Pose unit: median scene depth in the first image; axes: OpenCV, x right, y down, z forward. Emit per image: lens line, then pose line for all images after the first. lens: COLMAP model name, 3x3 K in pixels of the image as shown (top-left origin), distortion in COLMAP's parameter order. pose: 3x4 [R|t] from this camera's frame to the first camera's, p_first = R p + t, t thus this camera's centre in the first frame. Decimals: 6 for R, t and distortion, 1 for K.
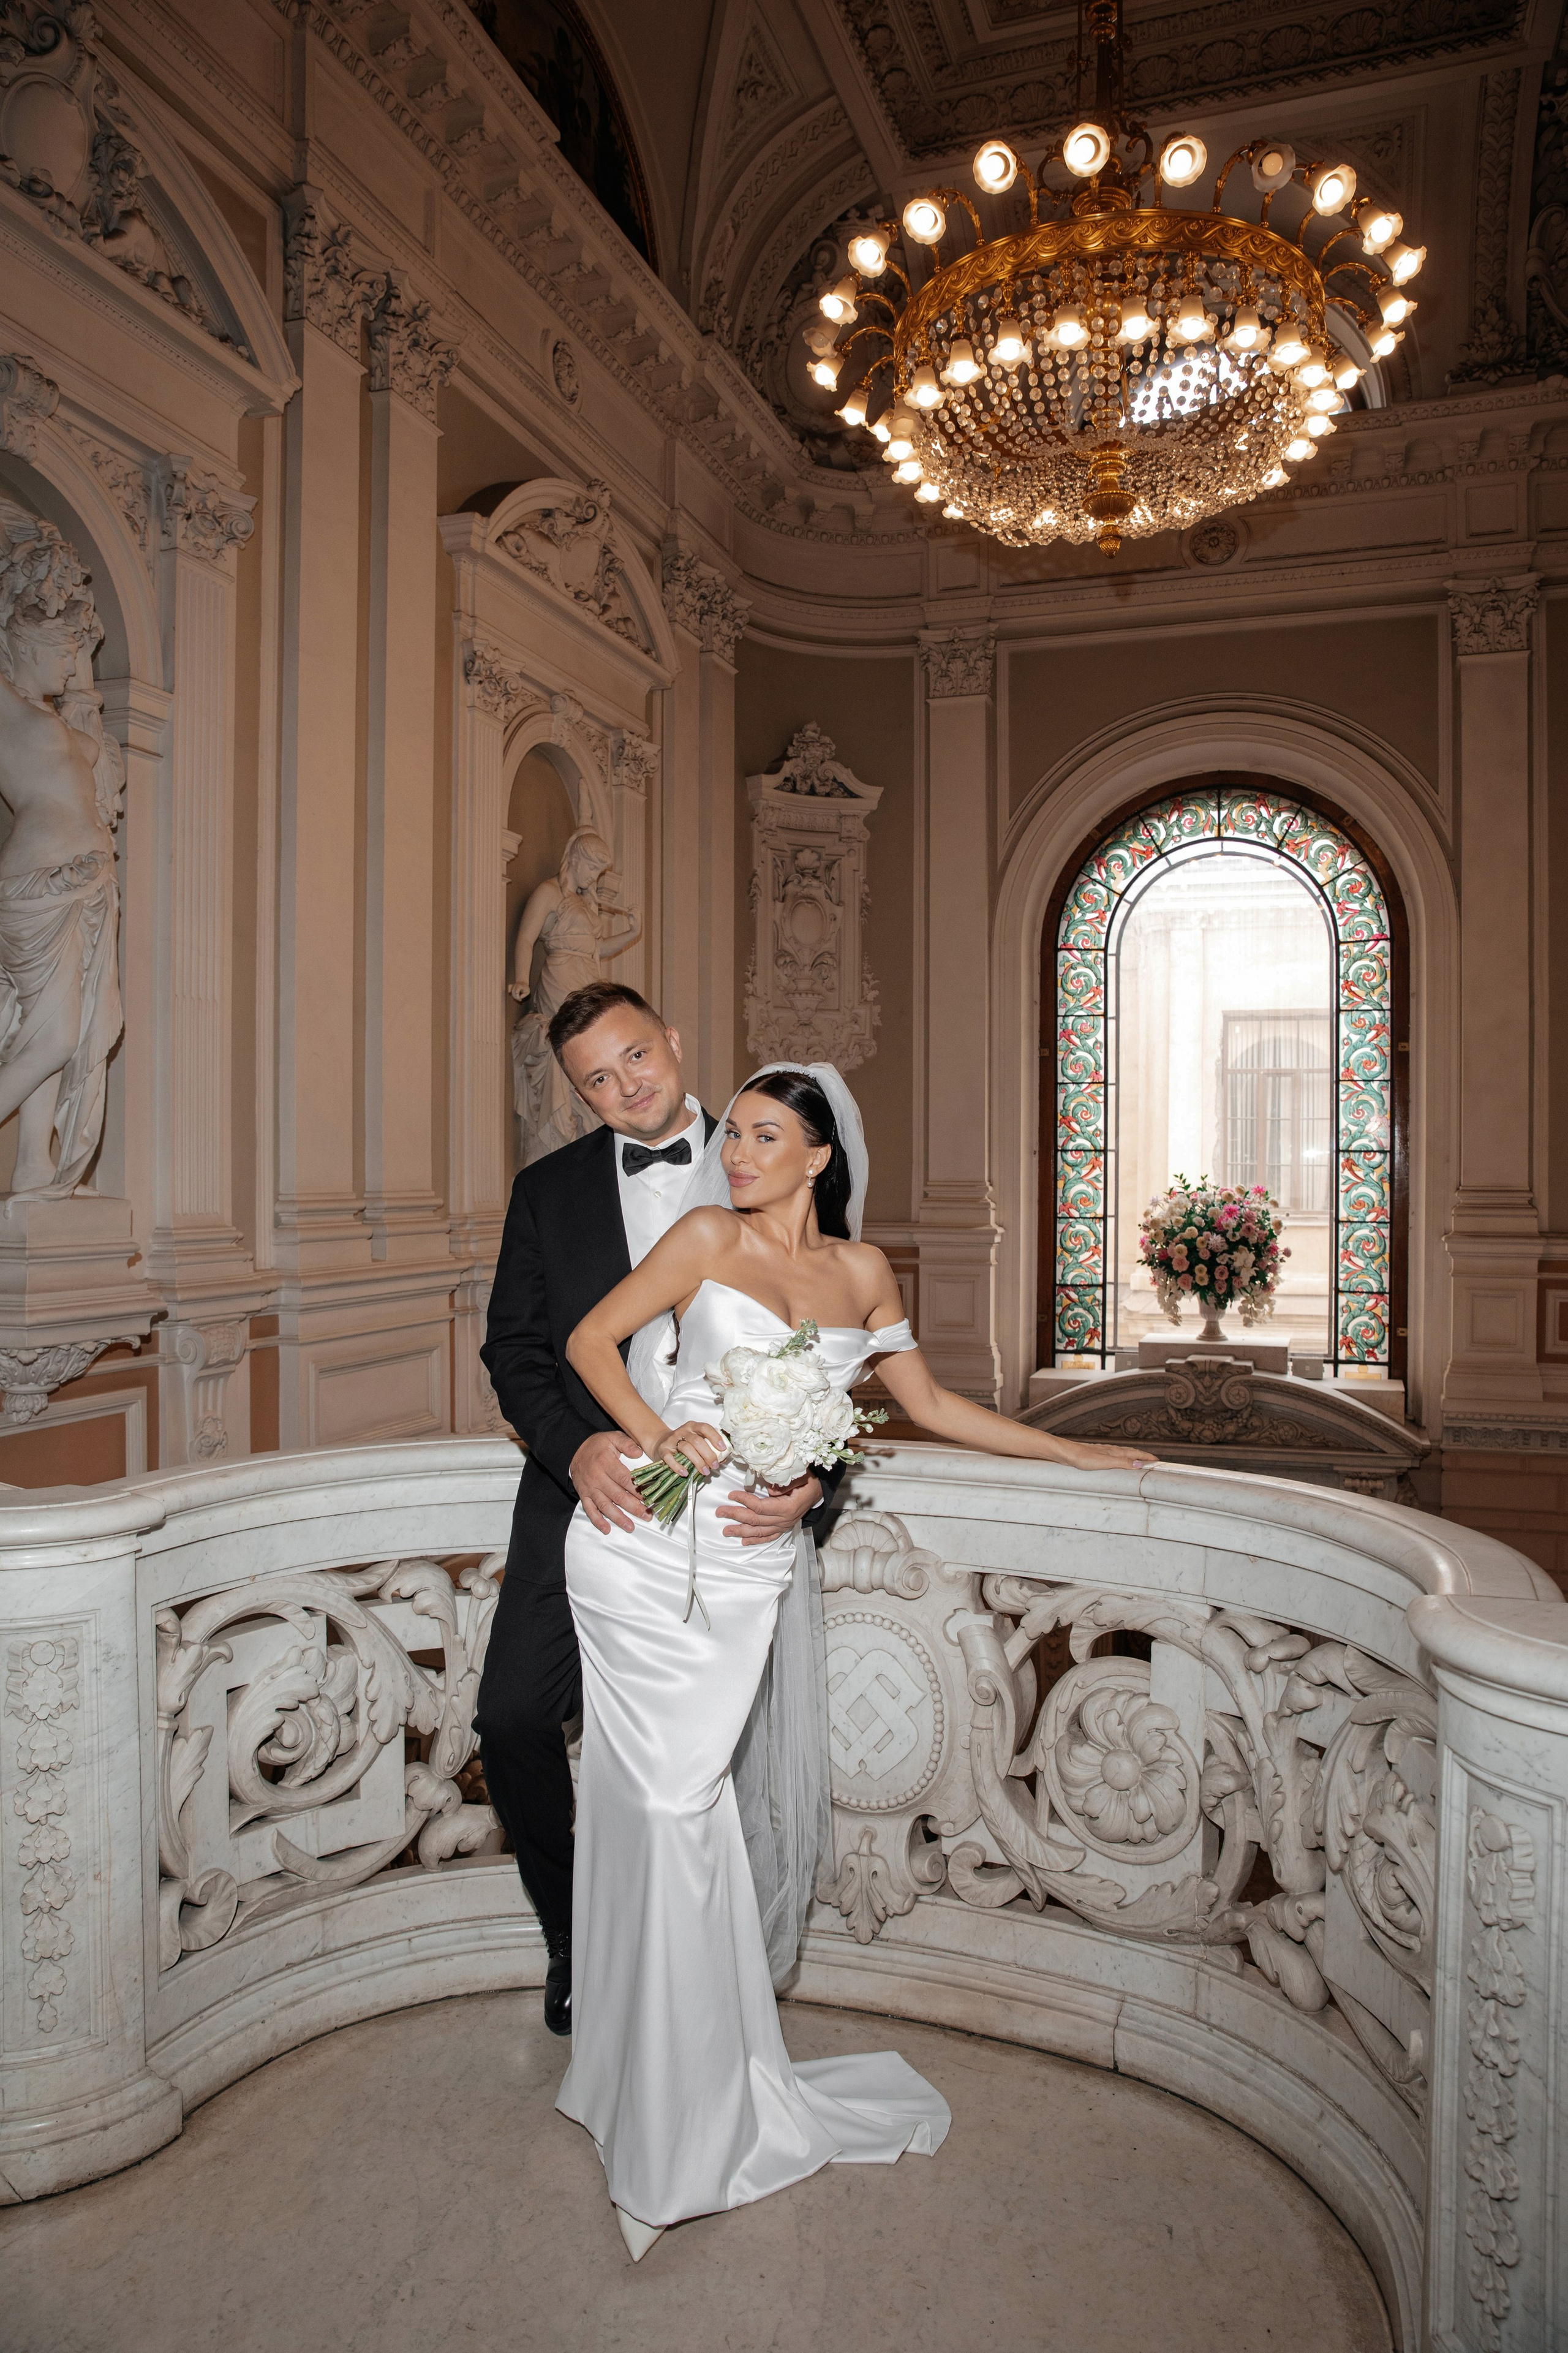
lens RADIAL K [[1591.3, 0, 781.5], [0, 1591.3, 1193.4], [0, 0, 1]] dist [-0.054052, 0.062232]
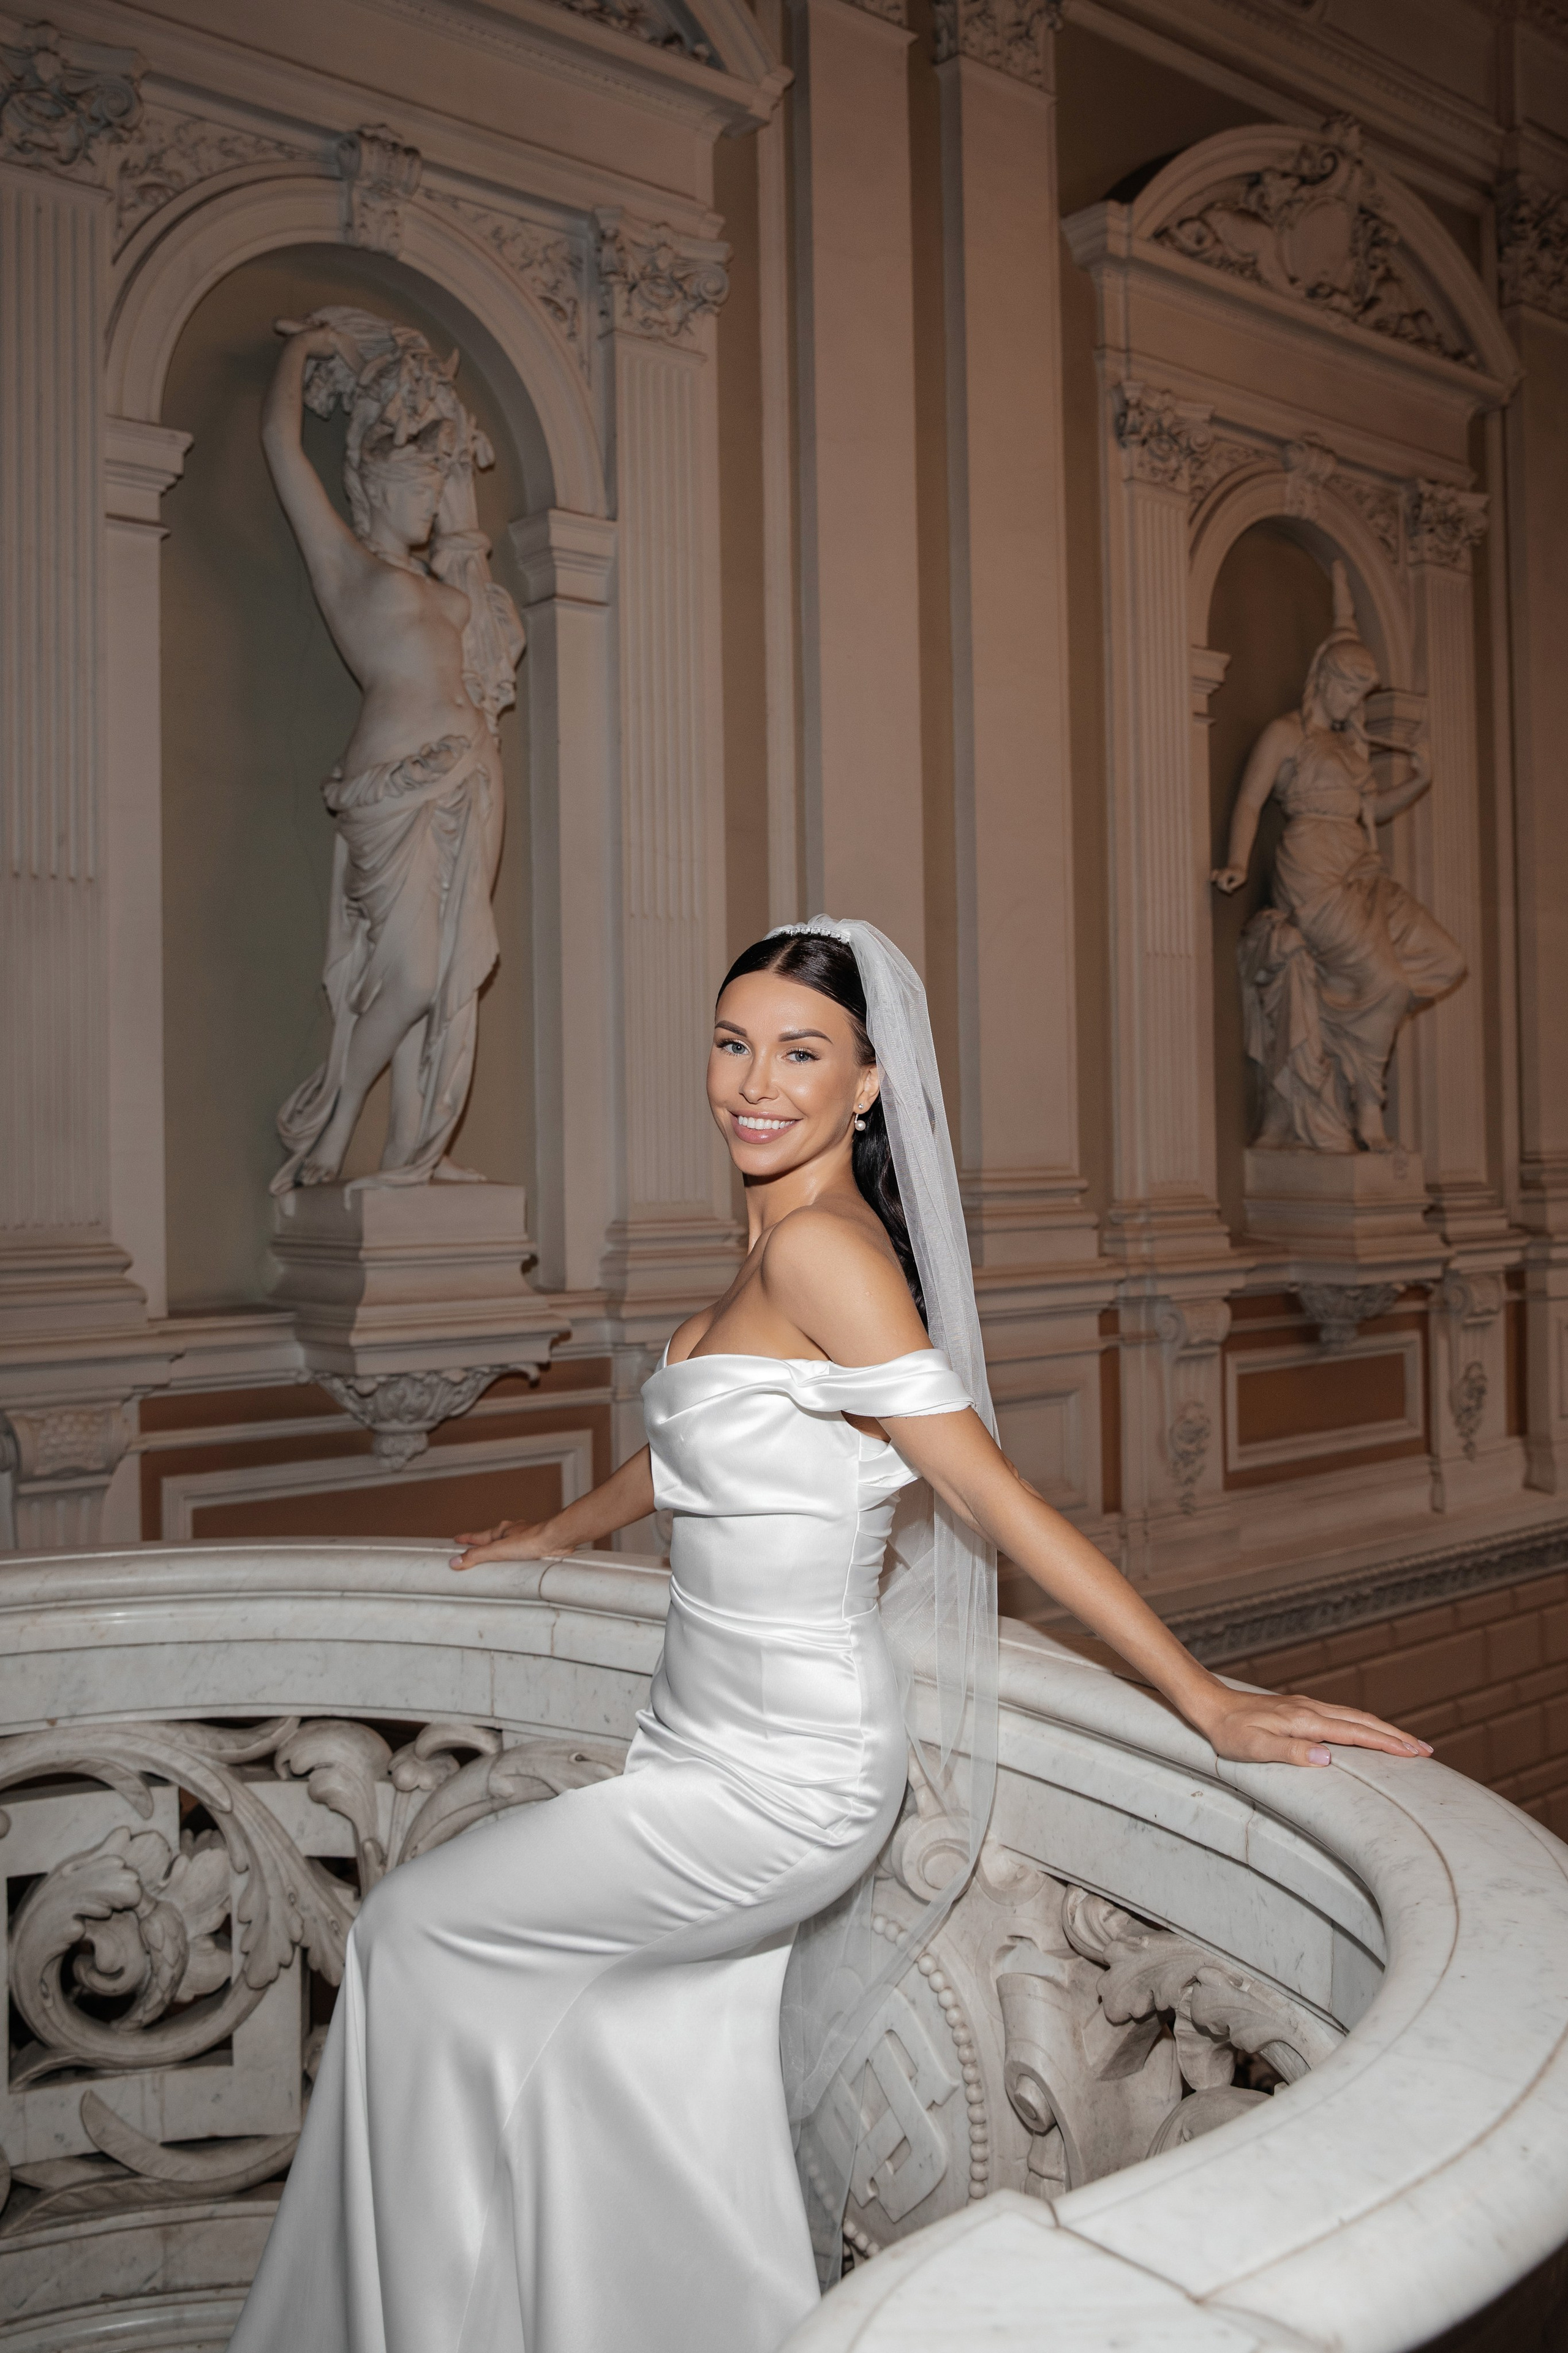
lens RADIAL K [[2085.8, 0, 784.0], [0, 2085.8, 1176.5], [0, 0, 1]] dist [-0.077018, 0.138118]
pose [[0.858036, -0.016248, -0.513332, 0.157483], [0.015481, 0.999864, -0.005771, 0.005723], [0.513356, -0.002995, 0.858171, 0.148467]]
